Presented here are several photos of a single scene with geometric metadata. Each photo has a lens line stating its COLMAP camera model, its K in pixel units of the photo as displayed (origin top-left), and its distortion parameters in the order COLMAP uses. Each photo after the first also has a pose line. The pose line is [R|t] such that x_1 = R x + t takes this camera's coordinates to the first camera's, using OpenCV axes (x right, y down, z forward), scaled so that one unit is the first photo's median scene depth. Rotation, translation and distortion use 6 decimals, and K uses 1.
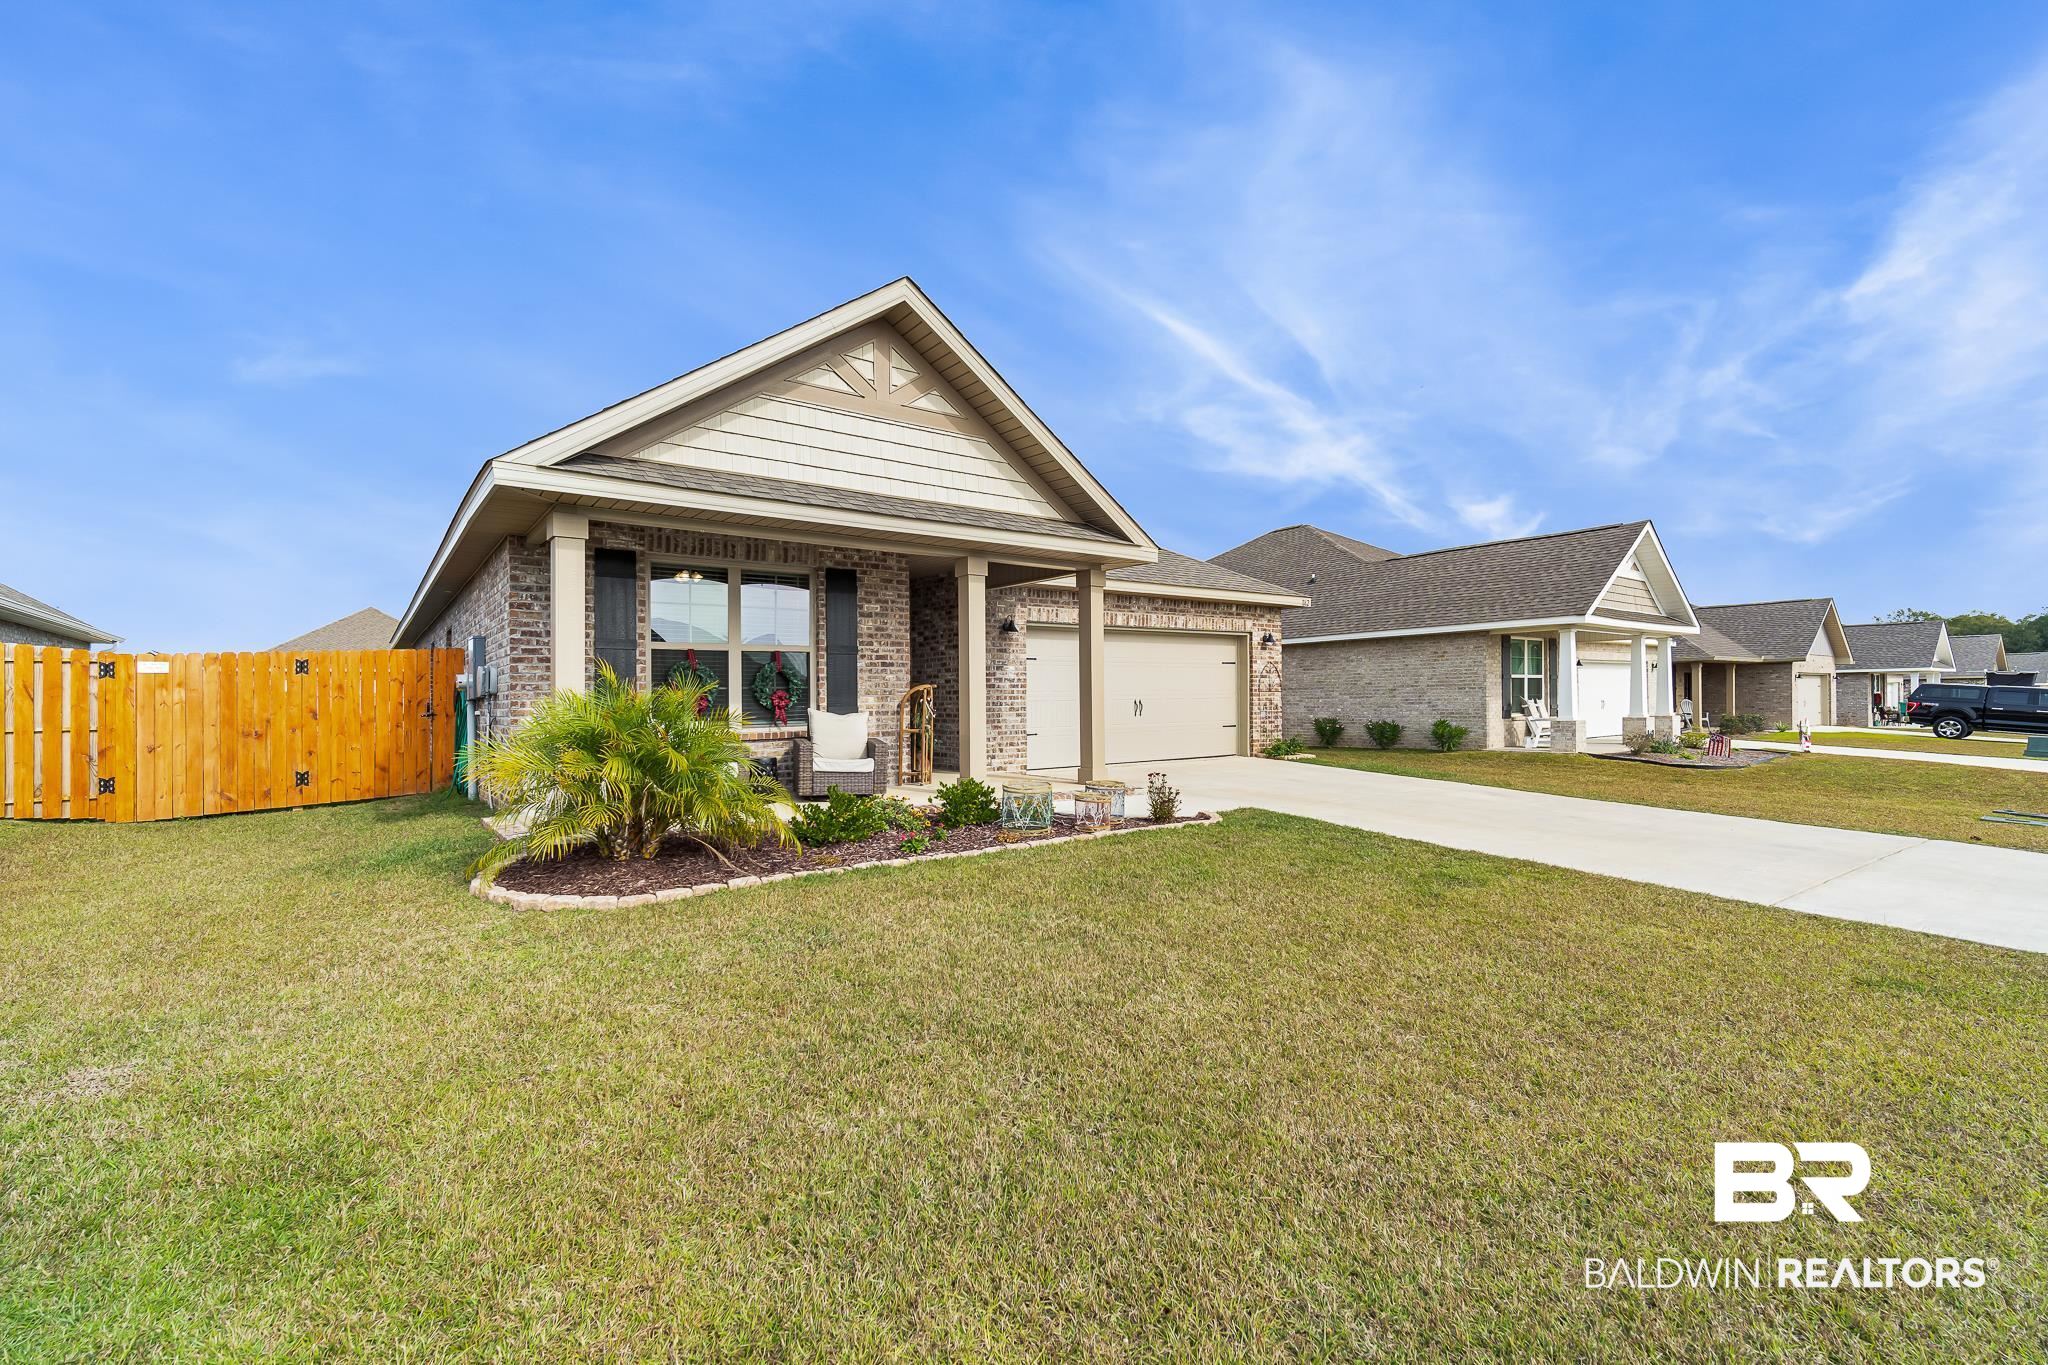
lens RADIAL K [[886.7, 0, 1031.9], [0, 886.7, 675.4], [0, 0, 1]] dist [0.002943, 0.000565]
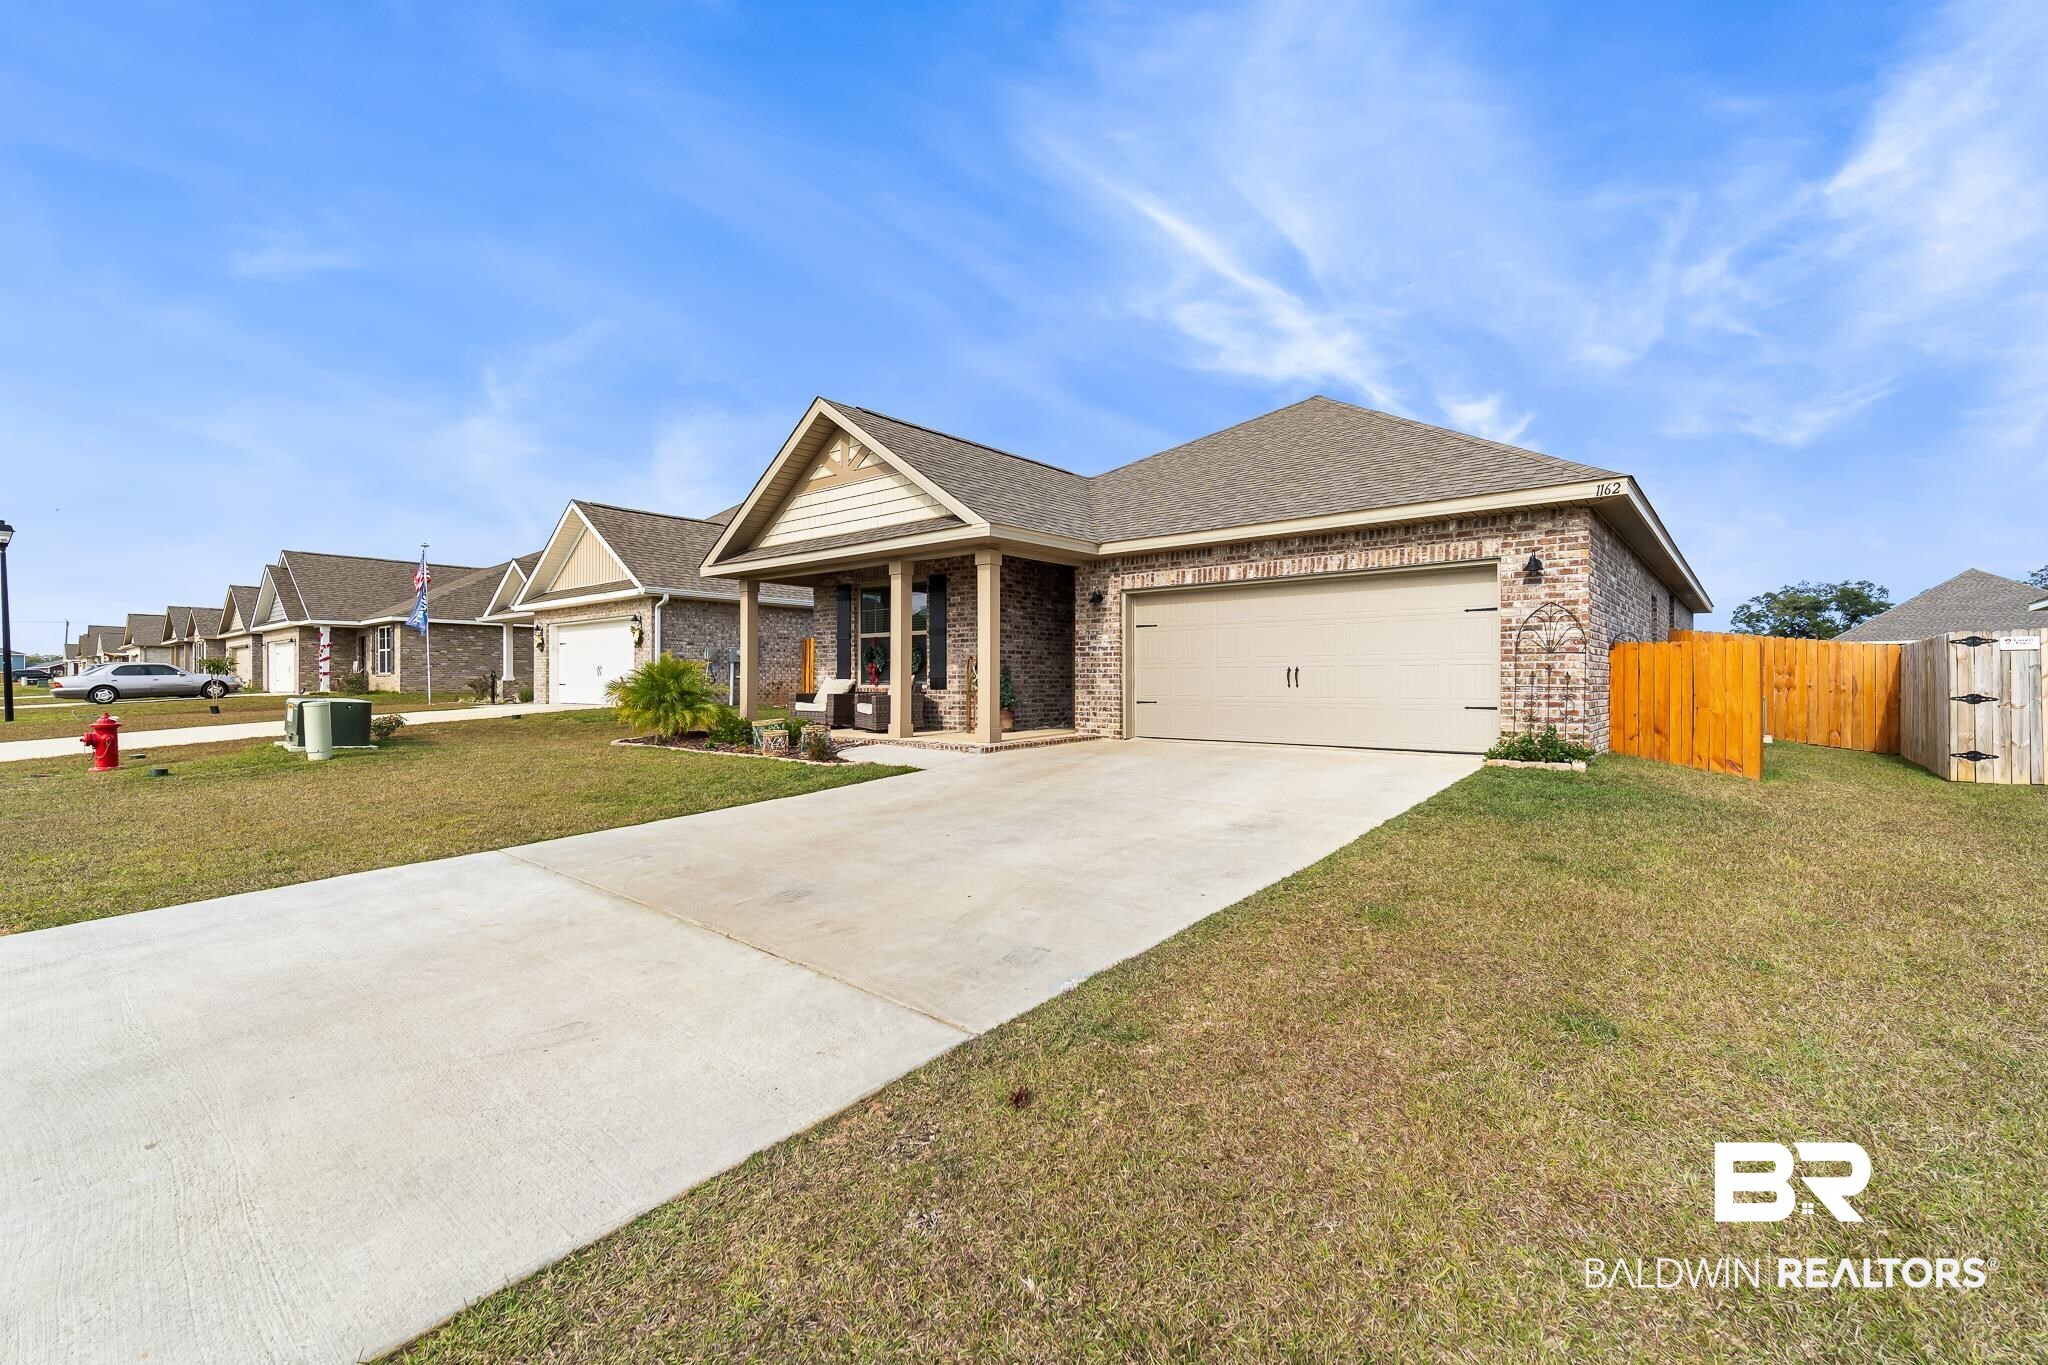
lens RADIAL K [[886.7, 0, 1031.9], [0, 886.7, 675.4], [0, 0, 1]] dist [0.002943, 0.000565]
pose [[0.217404, 0.008398, -0.976046, 0.954179], [0.025999, 0.999558, 0.014392, 0.019440], [0.975735, -0.028505, 0.217090, 0.660860]]
